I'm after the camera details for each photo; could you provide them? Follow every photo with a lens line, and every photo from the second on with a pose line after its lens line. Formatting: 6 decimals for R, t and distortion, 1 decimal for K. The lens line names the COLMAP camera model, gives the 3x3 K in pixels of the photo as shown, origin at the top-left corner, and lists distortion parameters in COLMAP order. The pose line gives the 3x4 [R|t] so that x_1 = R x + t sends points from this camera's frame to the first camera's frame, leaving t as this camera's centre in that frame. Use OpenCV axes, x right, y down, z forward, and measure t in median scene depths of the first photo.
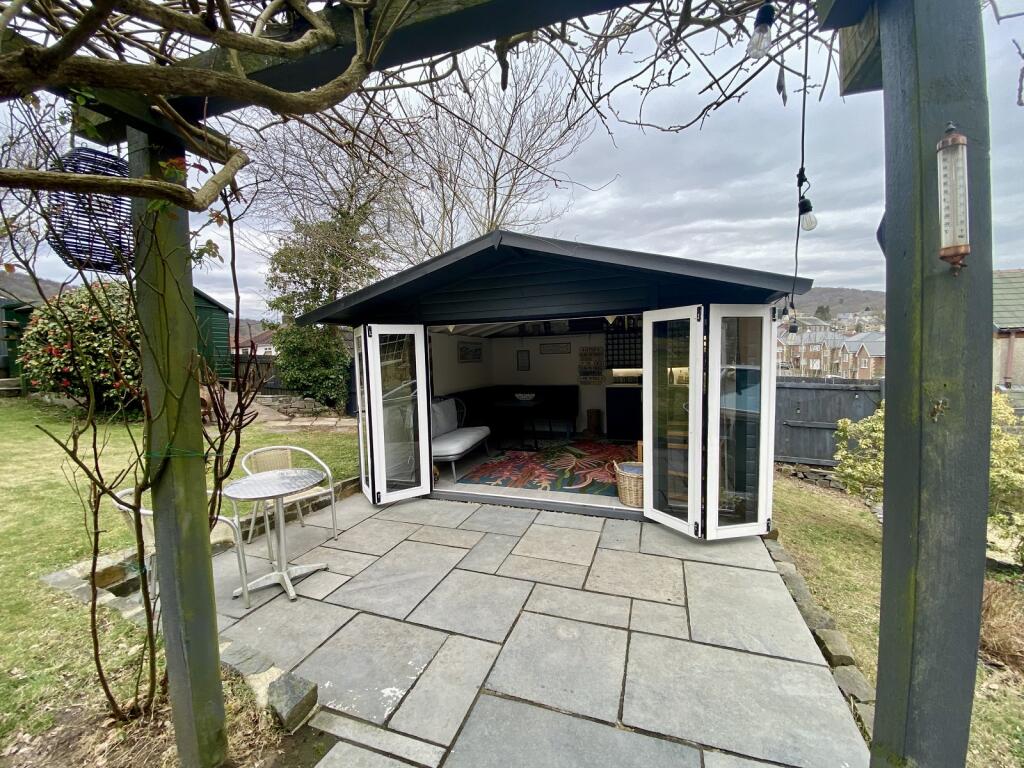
lens RADIAL K [[416.1, 0, 507.5], [0, 416.1, 388.4], [0, 0, 1]] dist [0.018704, -0.020777]
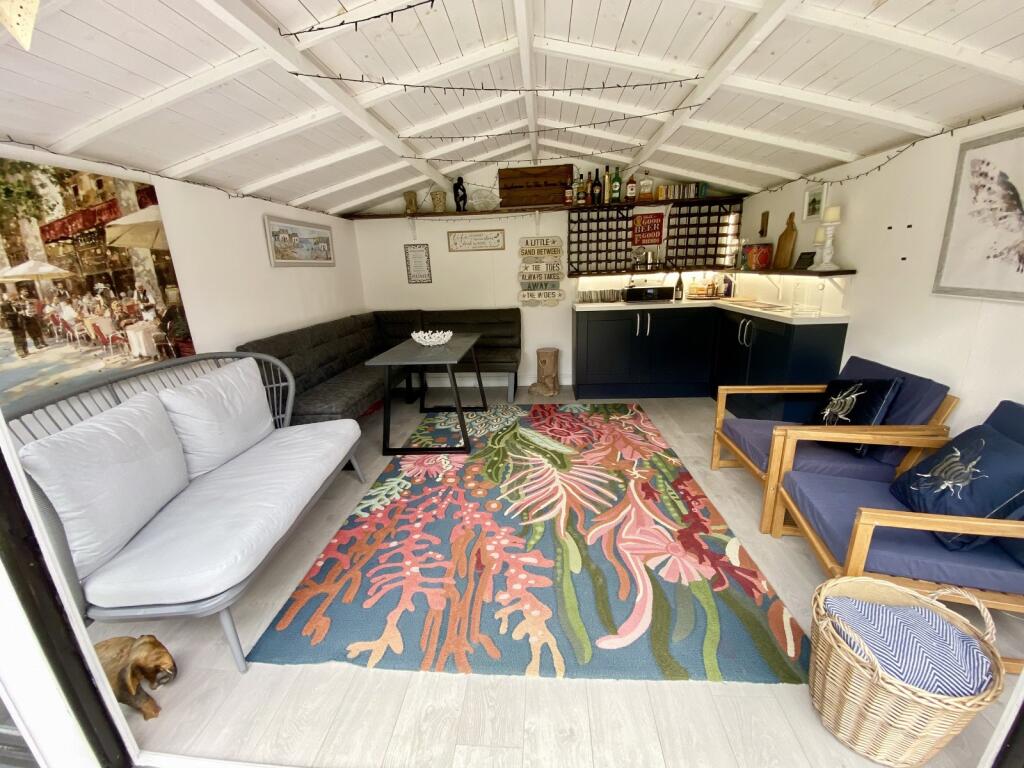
lens RADIAL K [[416.1, 0, 507.5], [0, 416.1, 388.4], [0, 0, 1]] dist [0.018704, -0.020777]
pose [[0.963853, -0.081622, 0.253623, -0.001287], [0.029182, 0.978533, 0.204013, -0.020709], [-0.264830, -0.189238, 0.945544, 0.558318]]
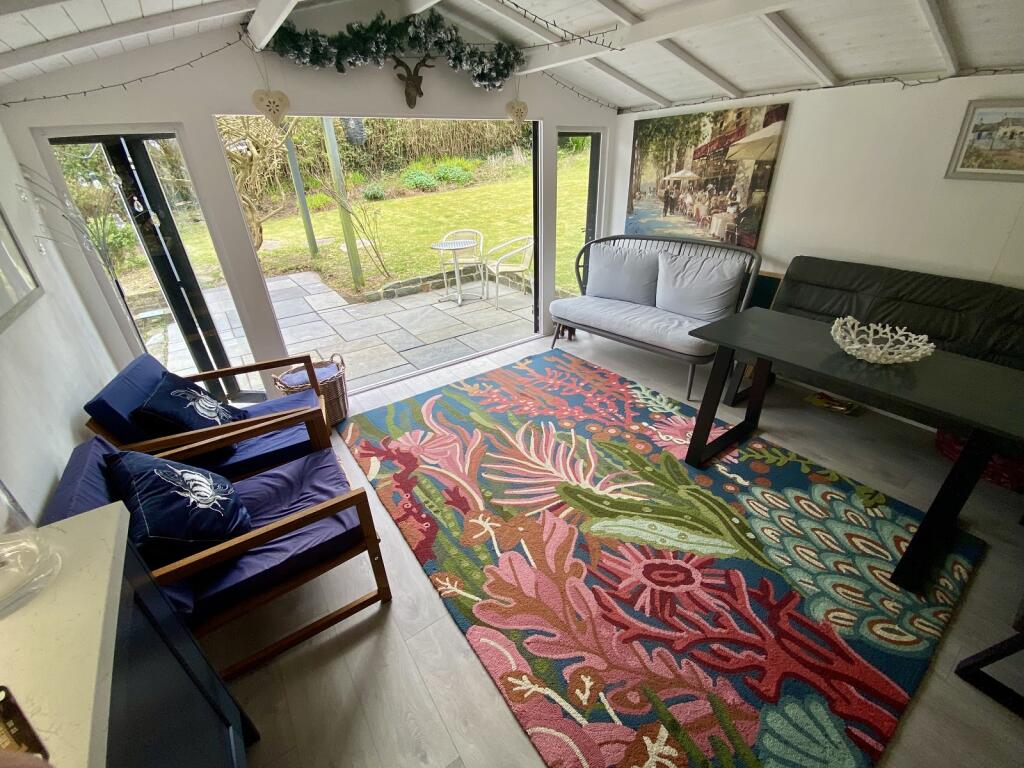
lens RADIAL K [[416.1, 0, 507.5], [0, 416.1, 388.4], [0, 0, 1]] dist [0.018704, -0.020777]
pose [[-0.579722, 0.429581, -0.692375, 0.402797], [-0.005901, 0.847497, 0.530767, -0.100878], [0.814793, 0.311784, -0.488777, 1.061478]]
